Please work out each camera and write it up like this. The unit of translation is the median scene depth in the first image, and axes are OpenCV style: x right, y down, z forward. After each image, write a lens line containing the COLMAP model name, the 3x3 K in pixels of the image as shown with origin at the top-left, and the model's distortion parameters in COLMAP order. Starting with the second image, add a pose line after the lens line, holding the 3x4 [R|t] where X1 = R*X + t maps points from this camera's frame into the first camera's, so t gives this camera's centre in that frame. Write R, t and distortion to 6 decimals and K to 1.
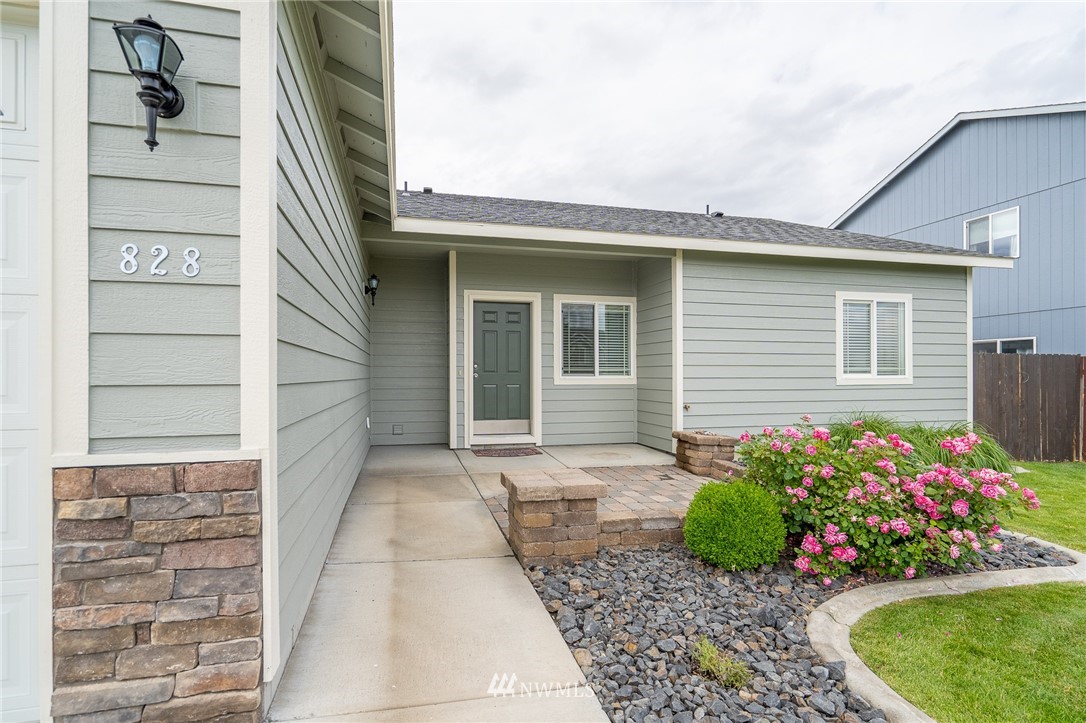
lens RADIAL K [[502.8, 0, 522.2], [0, 502.8, 376.6], [0, 0, 1]] dist [-0.005767, 0.003117]
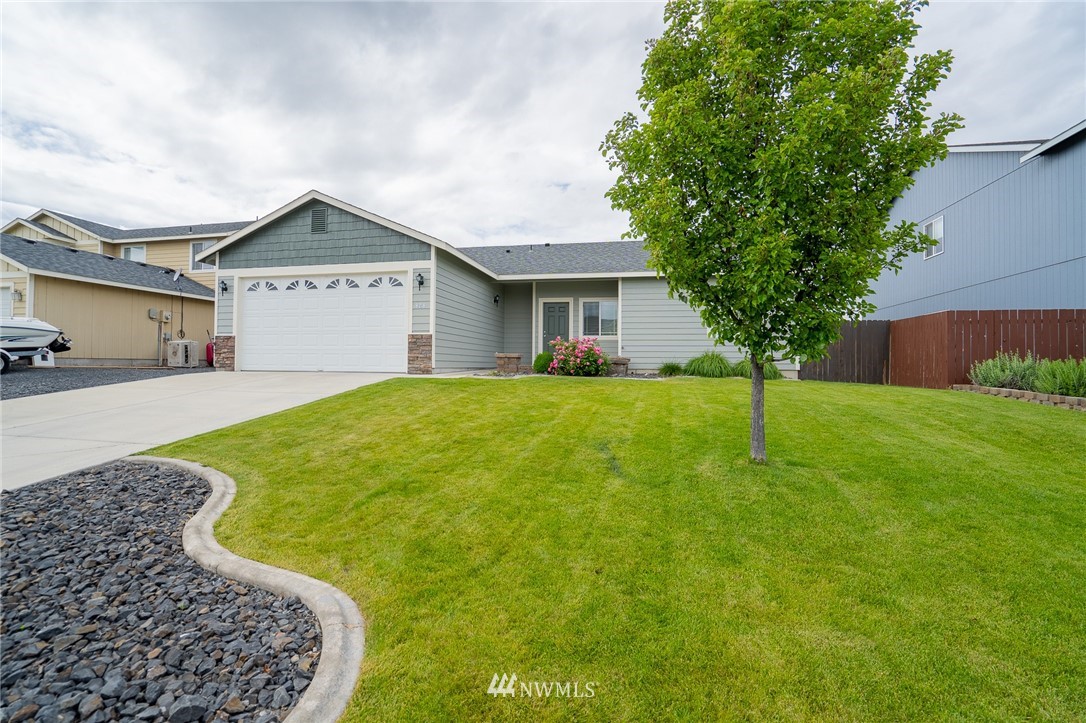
lens RADIAL K [[502.8, 0, 542.2], [0, 502.8, 360.8], [0, 0, 1]] dist [-0.005767, 0.003117]
pose [[0.906948, 0.010326, -0.421115, 0.859449], [-0.014952, 0.999859, -0.007685, 0.128741], [0.420977, 0.013266, 0.906974, -1.054636]]
